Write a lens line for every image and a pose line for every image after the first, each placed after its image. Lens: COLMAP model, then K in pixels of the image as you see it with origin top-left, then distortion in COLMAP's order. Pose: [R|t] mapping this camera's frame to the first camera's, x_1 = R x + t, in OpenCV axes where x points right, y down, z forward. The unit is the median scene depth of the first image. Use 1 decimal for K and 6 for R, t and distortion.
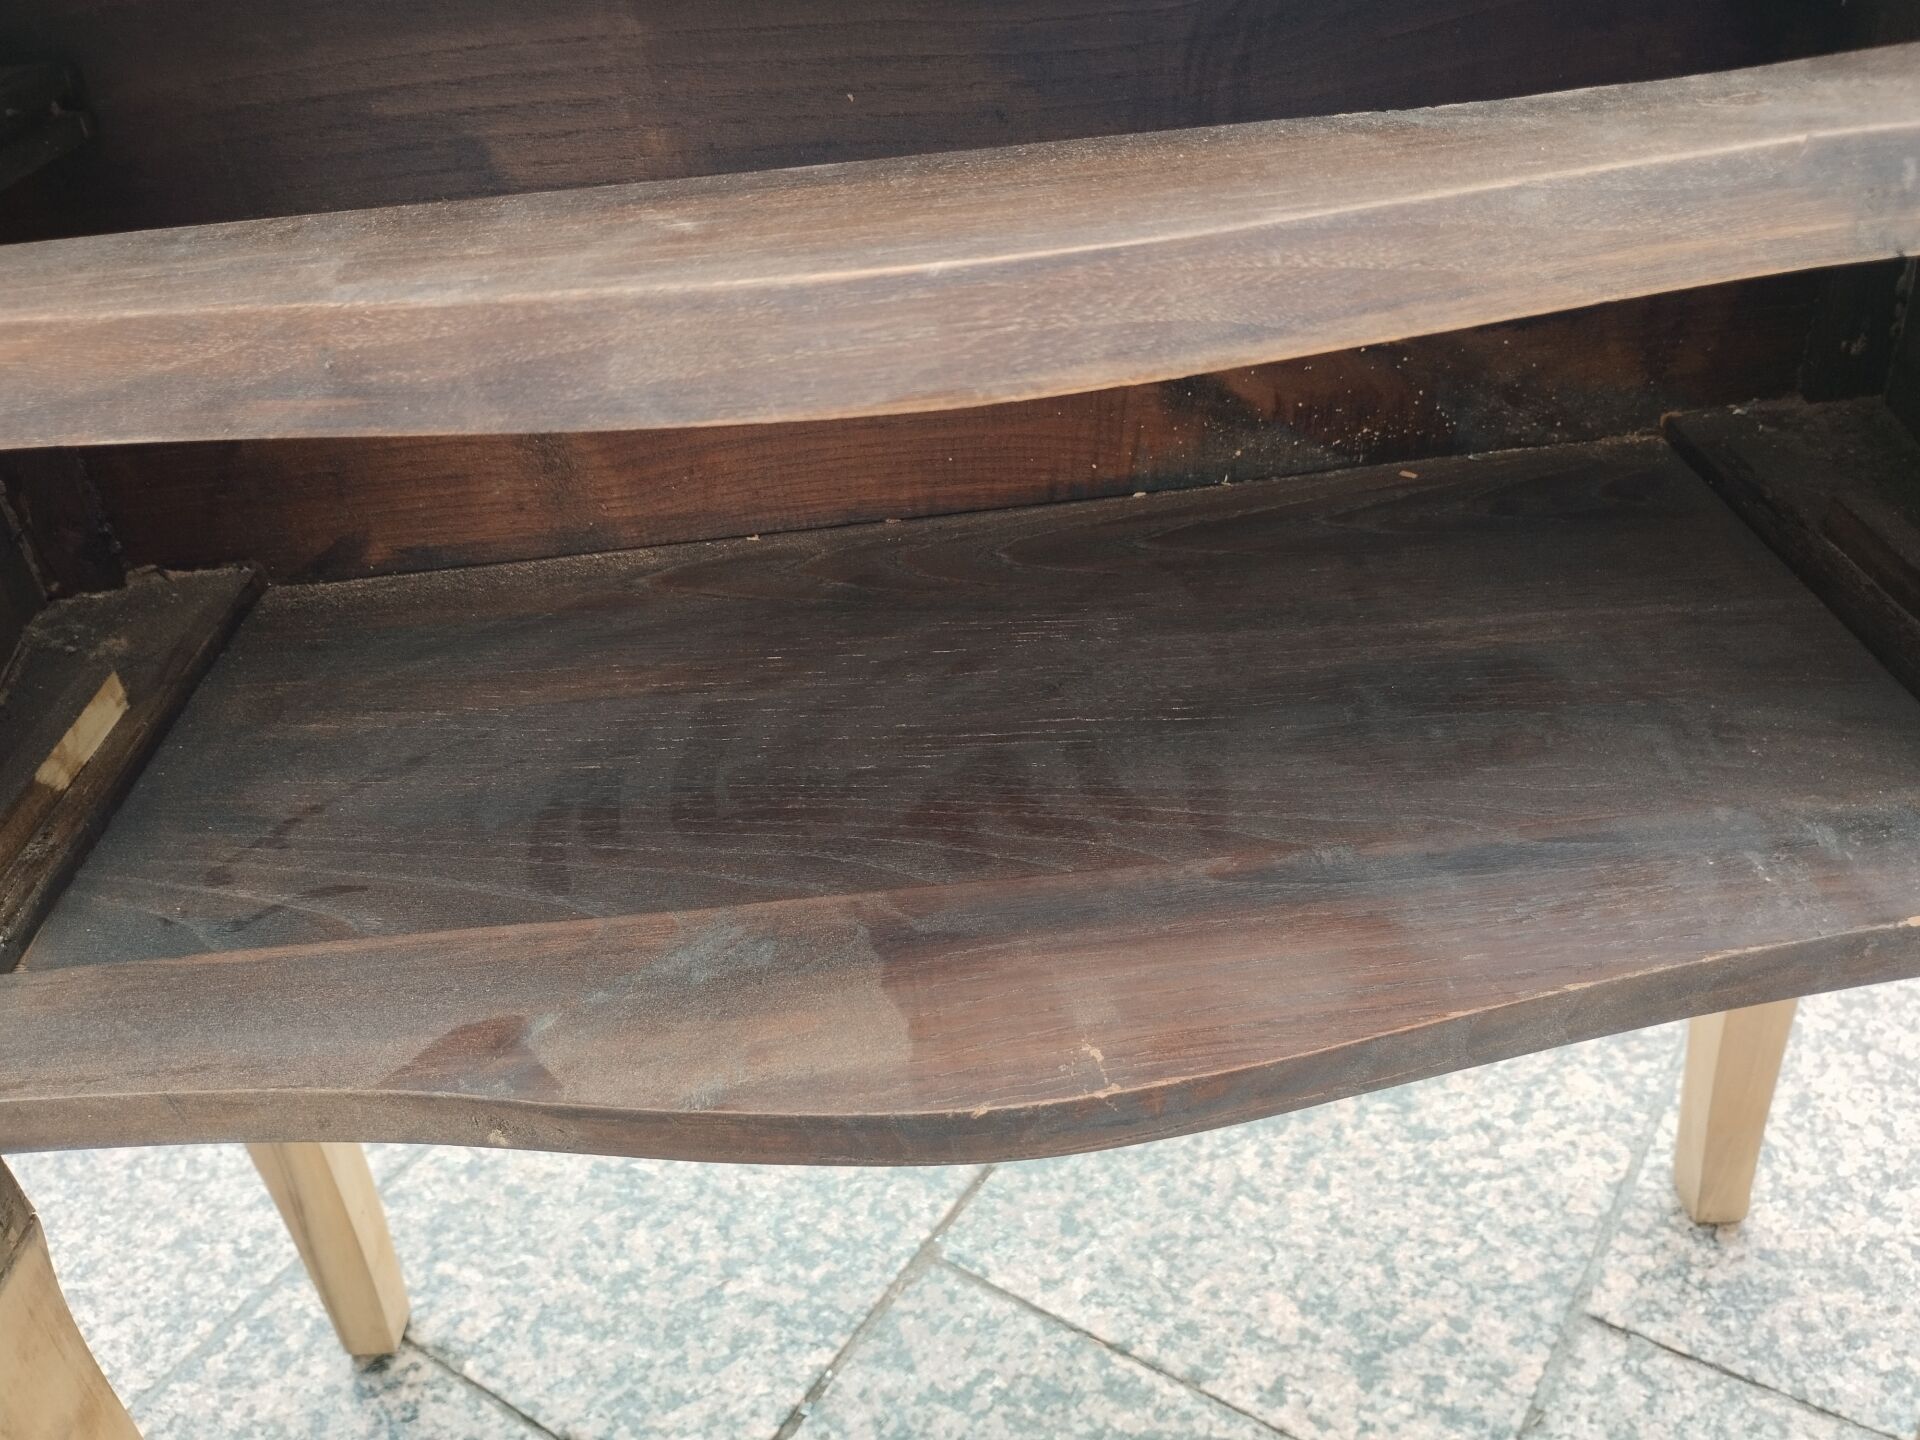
lens RADIAL K [[1660.8, 0, 966.2], [0, 1660.8, 690.5], [0, 0, 1]] dist [0.065841, -0.104717]
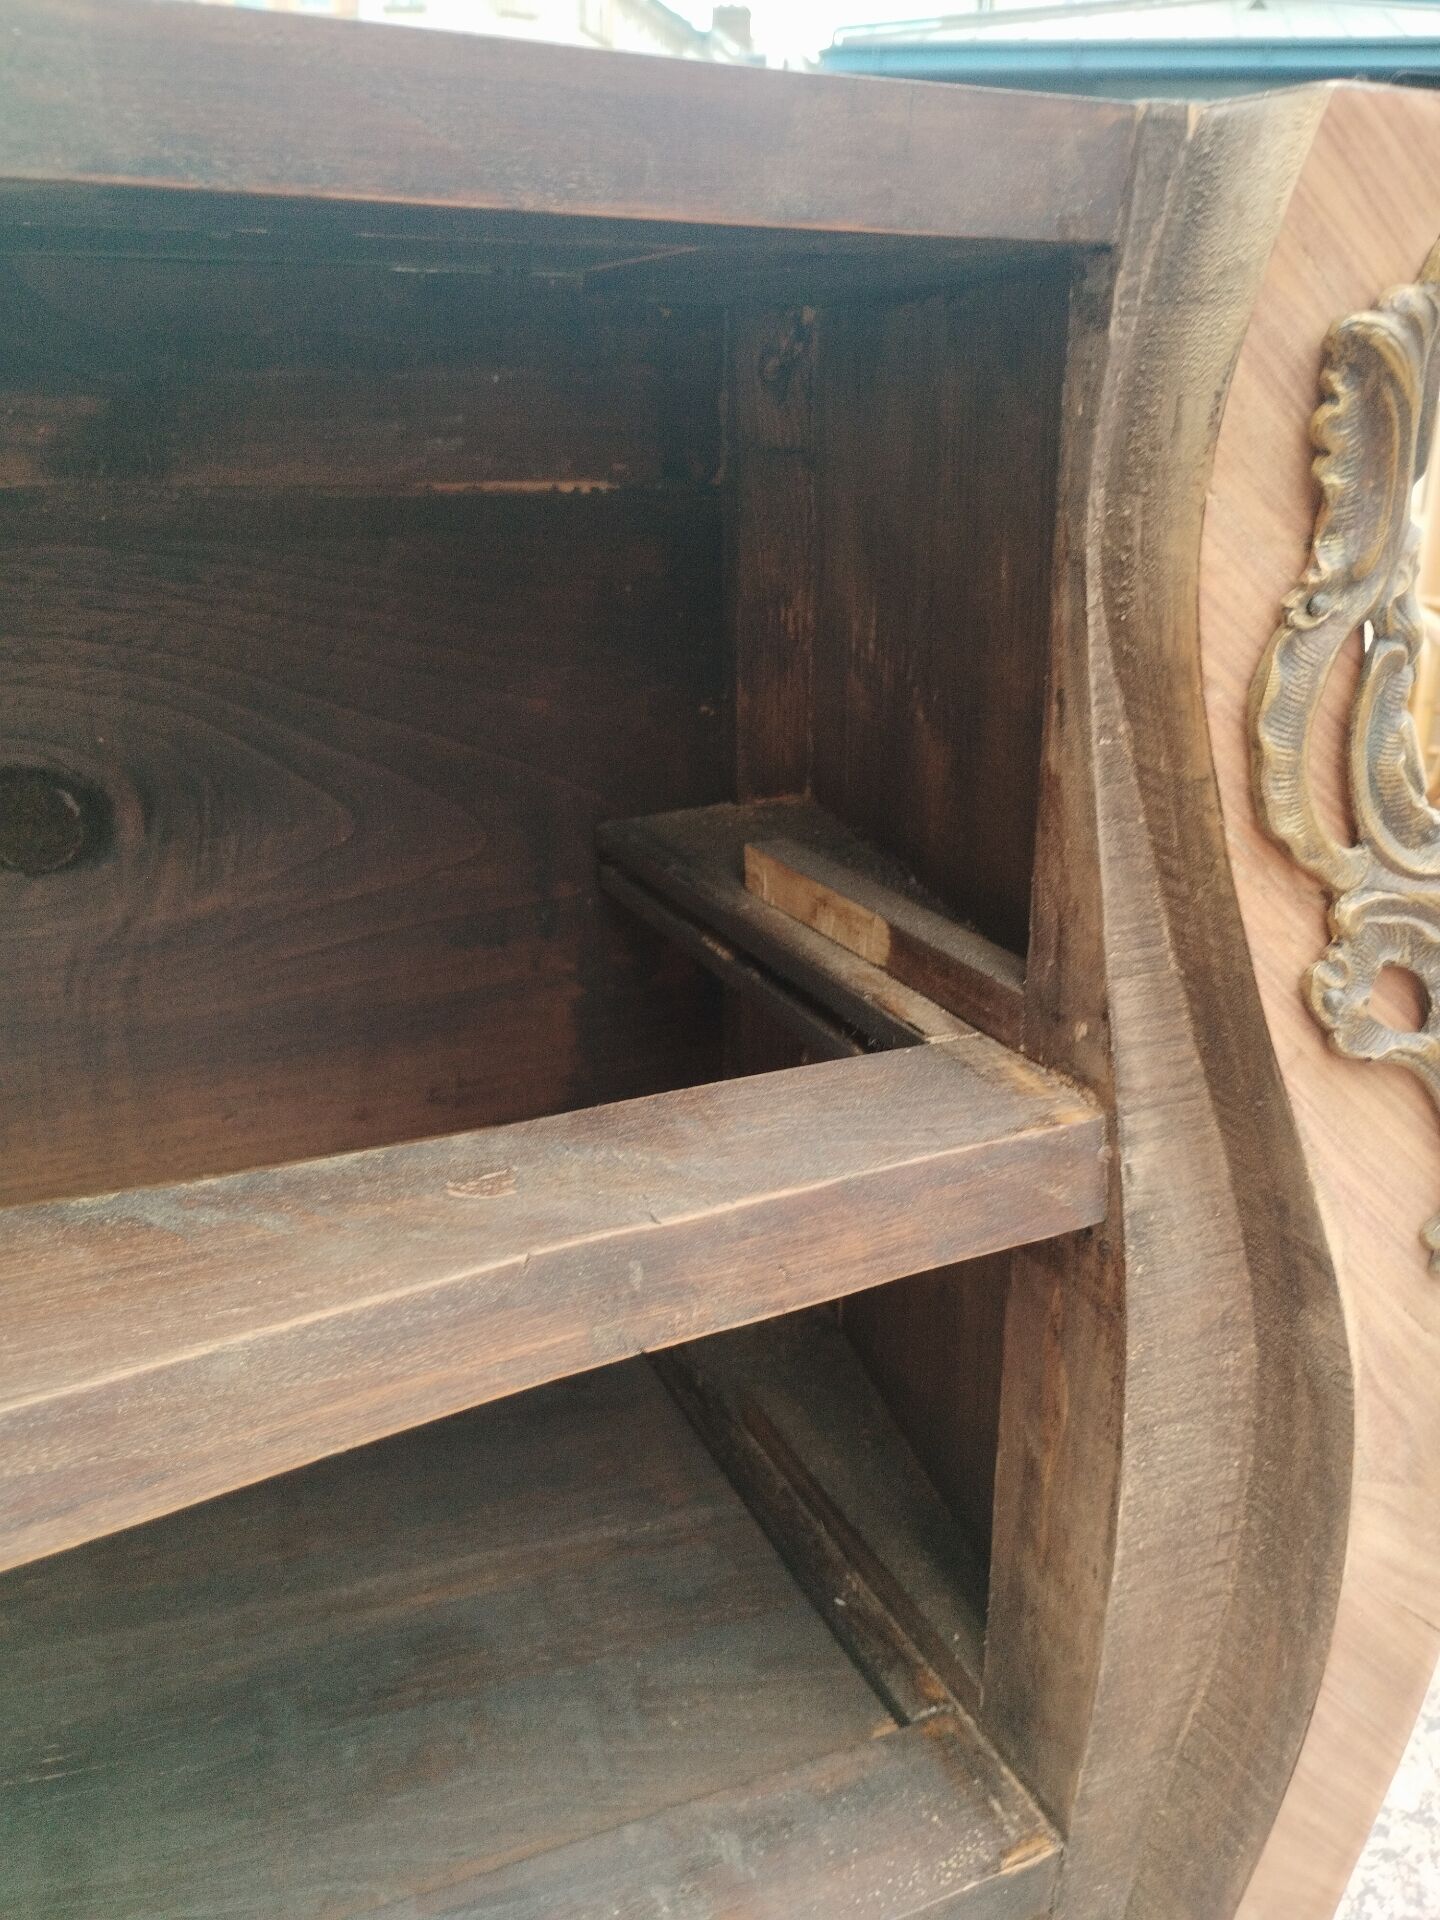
lens RADIAL K [[1660.8, 0, 720.0], [0, 1660.8, 960.0], [0, 0, 1]] dist [0.065841, -0.104717]
pose [[0.929612, -0.025698, 0.367644, 0.171601], [0.117382, 0.966260, -0.229268, -0.176934], [-0.349348, 0.256285, 0.901263, 0.027240]]
